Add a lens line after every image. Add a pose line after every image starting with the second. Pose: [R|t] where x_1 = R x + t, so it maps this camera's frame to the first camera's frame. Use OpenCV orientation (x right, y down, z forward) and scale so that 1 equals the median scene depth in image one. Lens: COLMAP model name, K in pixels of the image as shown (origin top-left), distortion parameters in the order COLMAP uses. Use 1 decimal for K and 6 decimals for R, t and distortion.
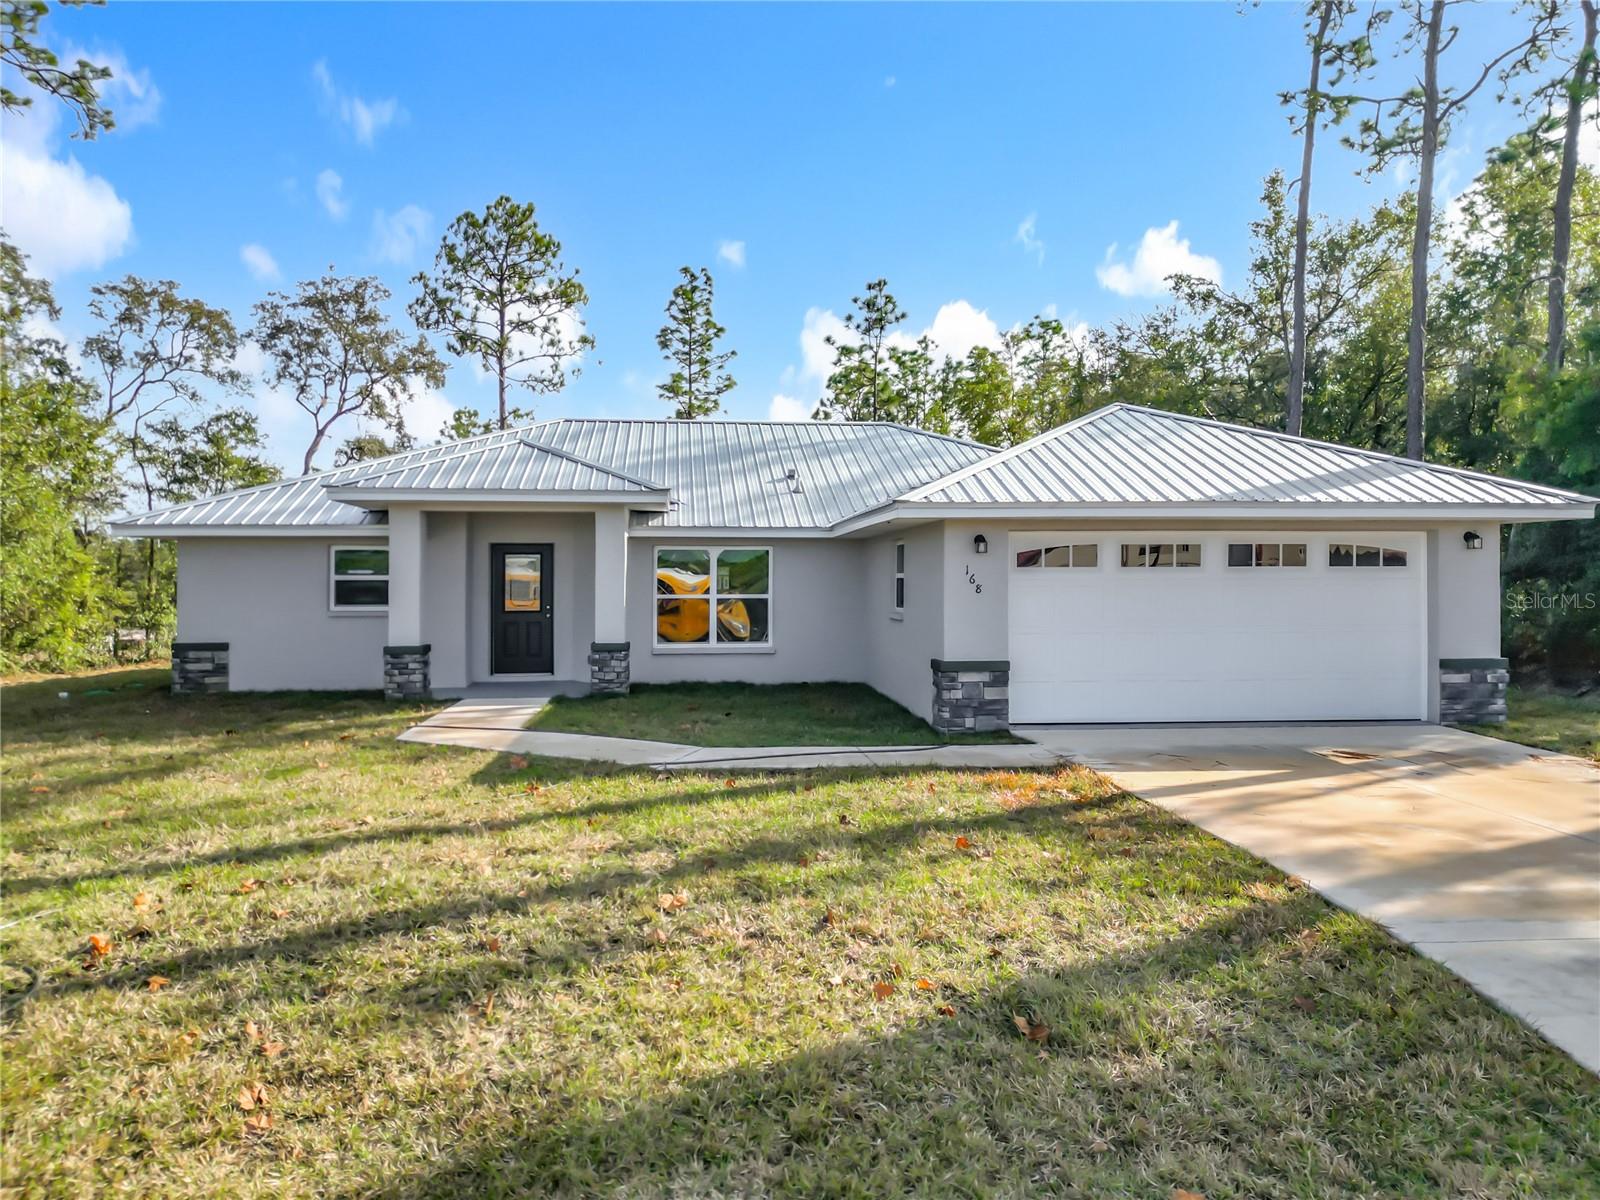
lens RADIAL K [[1165.4, 0, 800.4], [0, 1165.4, 659.7], [0, 0, 1]] dist [0.038192, -0.005787]
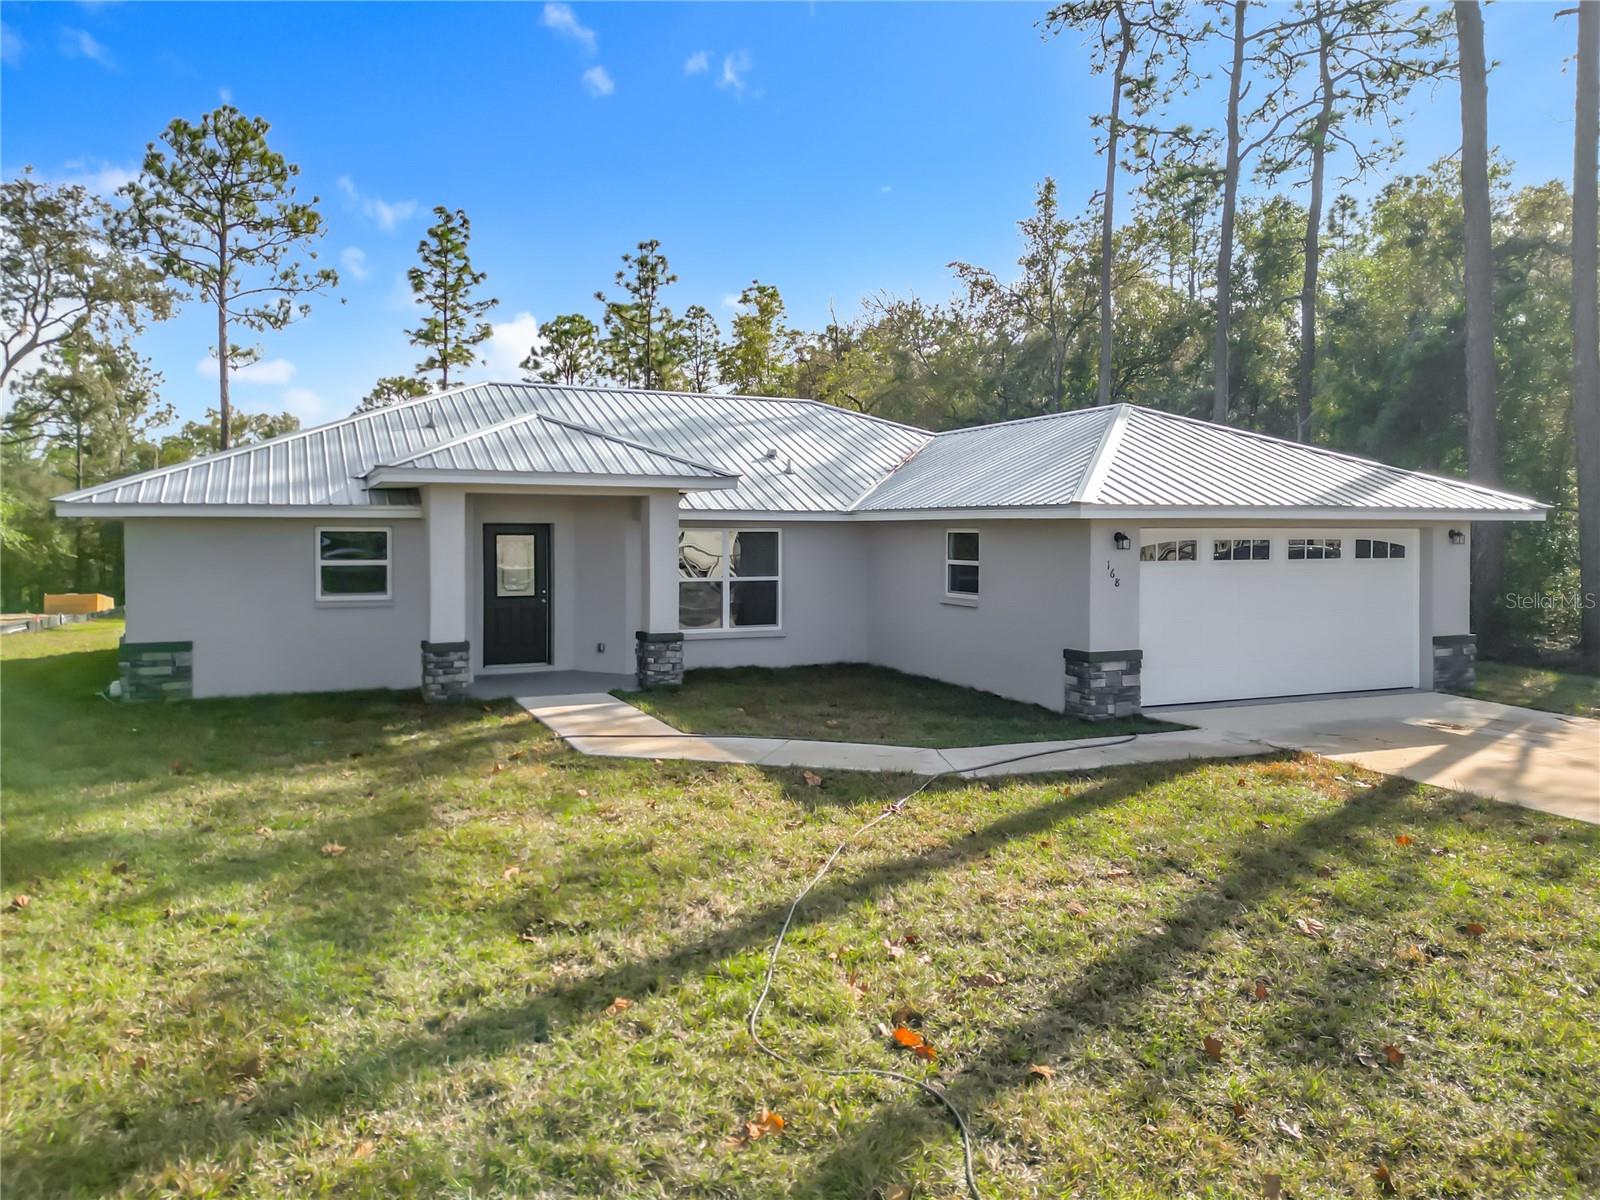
lens RADIAL K [[1149.3, 0, 800.0], [0, 1149.3, 600.0], [0, 0, 1]] dist [0.051816, -0.002312]
pose [[0.949115, -0.015540, 0.314547, -0.313814], [0.016626, 0.999861, -0.000768, -0.034147], [-0.314491, 0.005959, 0.949242, 0.059408]]
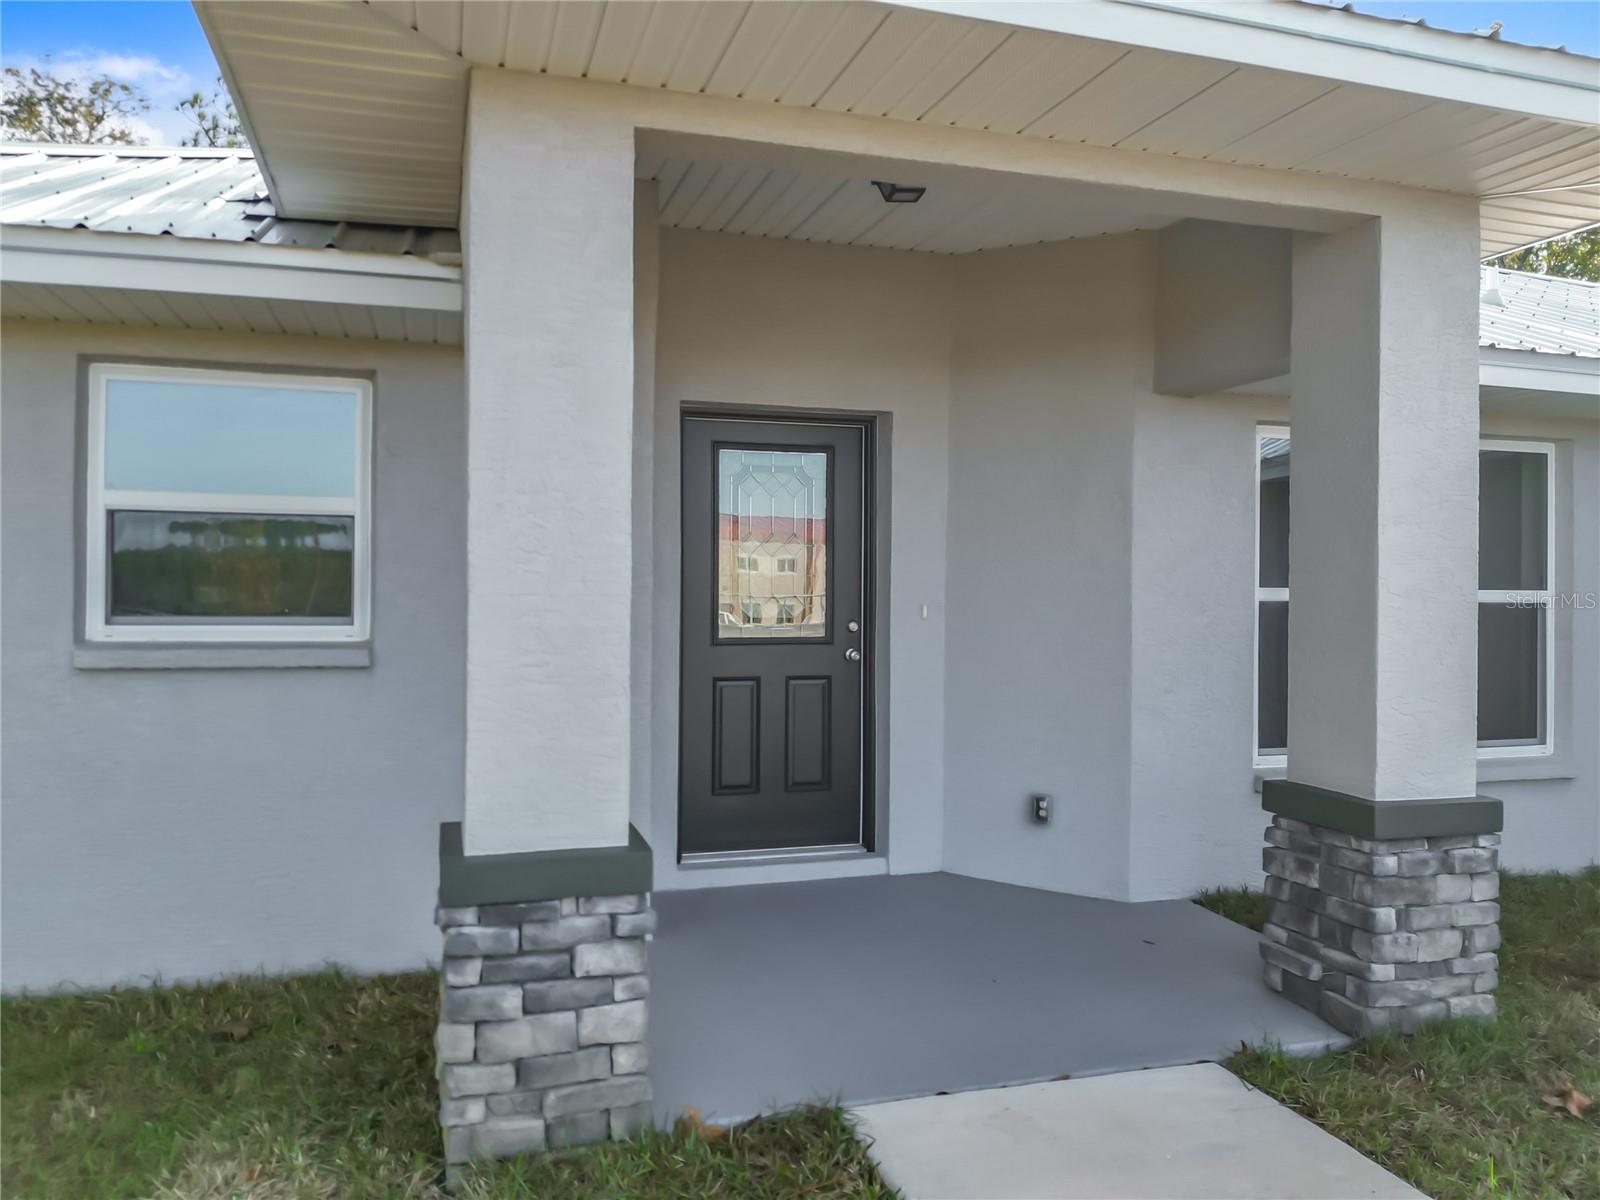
lens RADIAL K [[1165.4, 0, 800.4], [0, 1165.4, 659.7], [0, 0, 1]] dist [0.038192, -0.005787]
pose [[0.978706, 0.003902, 0.205231, -0.294163], [-0.005279, 0.999967, 0.006165, -0.037525], [-0.205200, -0.007117, 0.978694, 0.707463]]
